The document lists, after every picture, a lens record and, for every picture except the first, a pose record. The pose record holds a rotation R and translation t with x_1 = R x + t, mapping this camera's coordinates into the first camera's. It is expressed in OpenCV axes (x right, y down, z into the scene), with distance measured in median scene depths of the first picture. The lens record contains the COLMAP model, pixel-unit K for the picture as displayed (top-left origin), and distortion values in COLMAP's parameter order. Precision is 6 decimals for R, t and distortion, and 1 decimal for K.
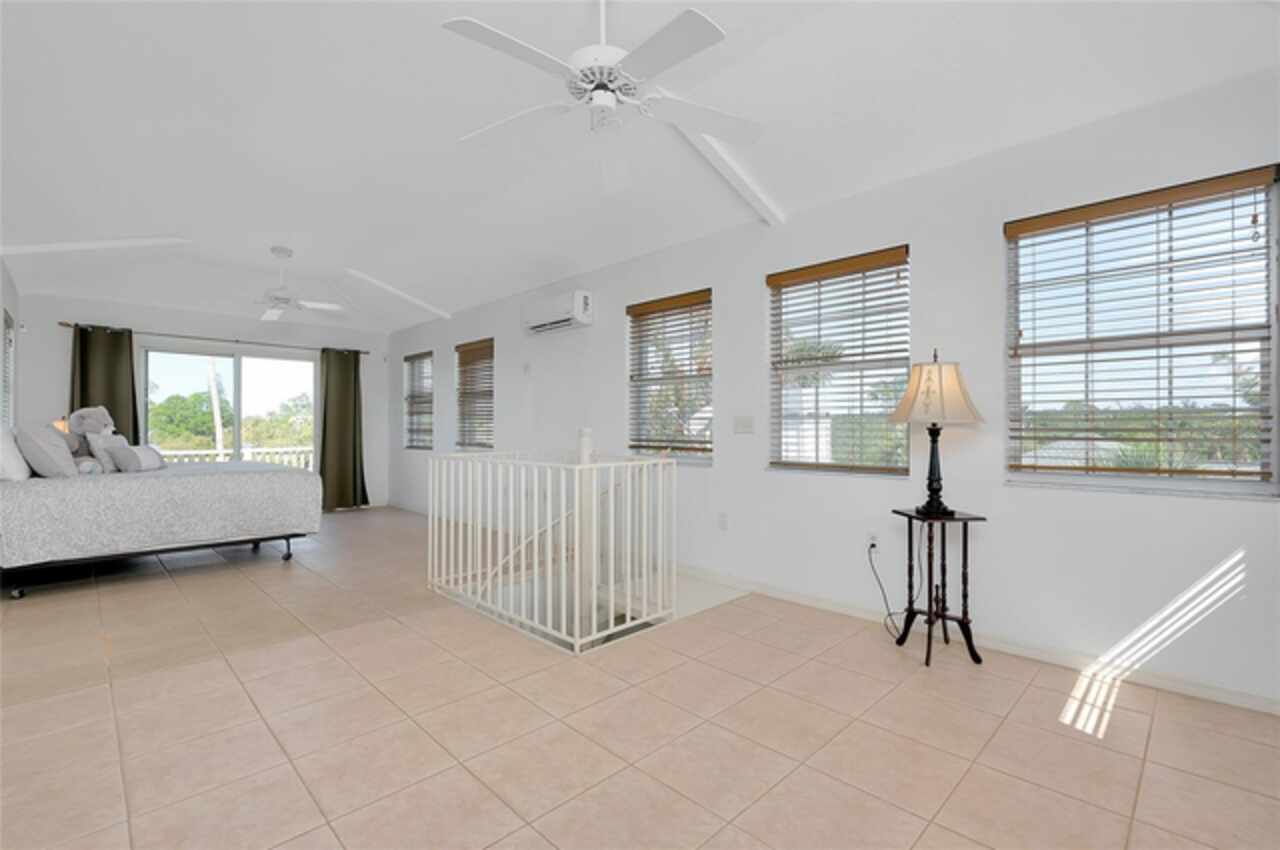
lens RADIAL K [[566.8, 0, 651.1], [0, 566.8, 425.3], [0, 0, 1]] dist [-0.006620, 0.000938]
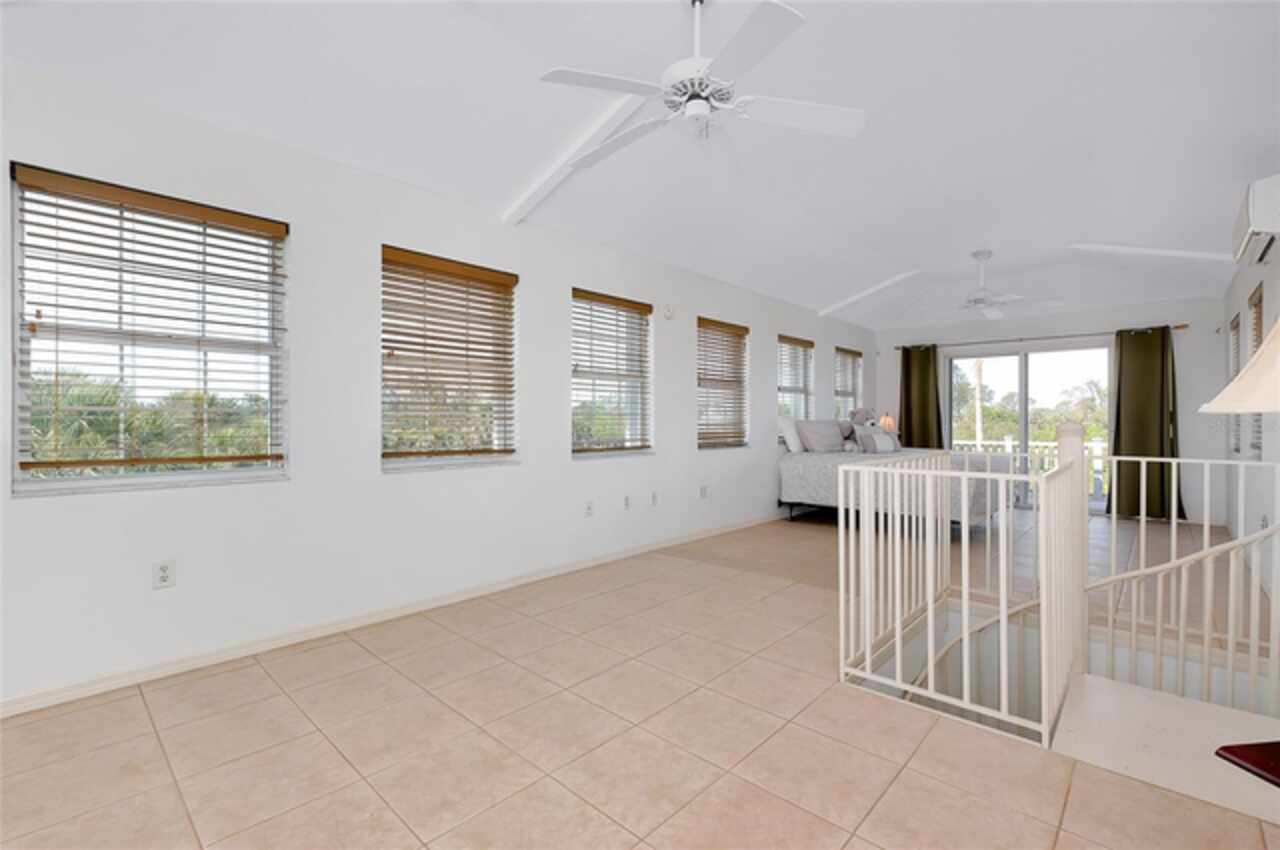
lens RADIAL K [[566.8, 0, 651.0], [0, 566.8, 422.8], [0, 0, 1]] dist [-0.006620, 0.000938]
pose [[0.031268, 0.007560, -0.999482, 0.345219], [0.004020, 0.999962, 0.007689, -0.003934], [0.999503, -0.004259, 0.031237, 0.313528]]
